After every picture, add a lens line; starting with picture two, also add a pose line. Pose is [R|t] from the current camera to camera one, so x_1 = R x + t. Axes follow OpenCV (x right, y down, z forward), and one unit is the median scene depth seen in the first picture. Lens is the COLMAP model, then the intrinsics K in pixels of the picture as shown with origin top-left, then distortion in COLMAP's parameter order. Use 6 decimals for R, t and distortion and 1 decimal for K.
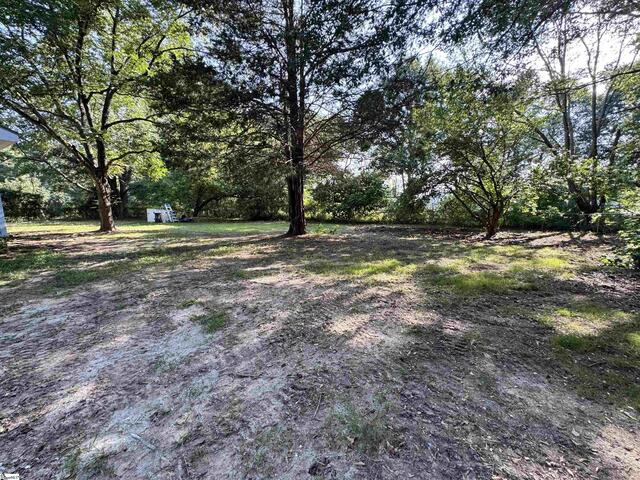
lens RADIAL K [[258.6, 0, 318.4], [0, 258.6, 239.4], [0, 0, 1]] dist [-0.003217, -0.000078]
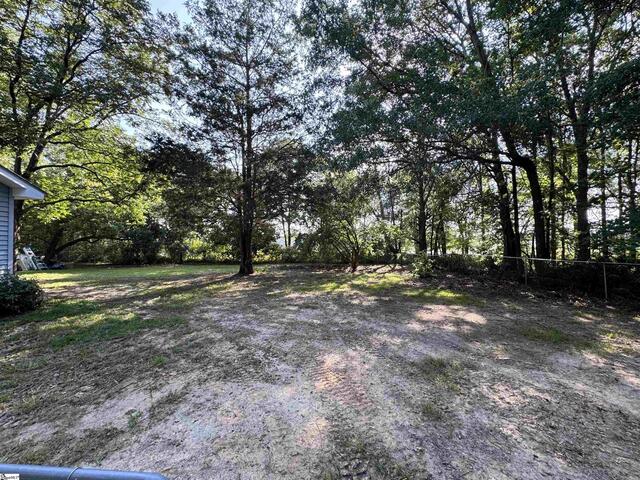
lens RADIAL K [[258.6, 0, 321.2], [0, 258.6, 240.3], [0, 0, 1]] dist [-0.003217, -0.000078]
pose [[0.846224, 0.016027, 0.532587, -0.403906], [0.061921, 0.989817, -0.128172, 0.004964], [-0.529218, 0.141440, 0.836614, -0.284259]]
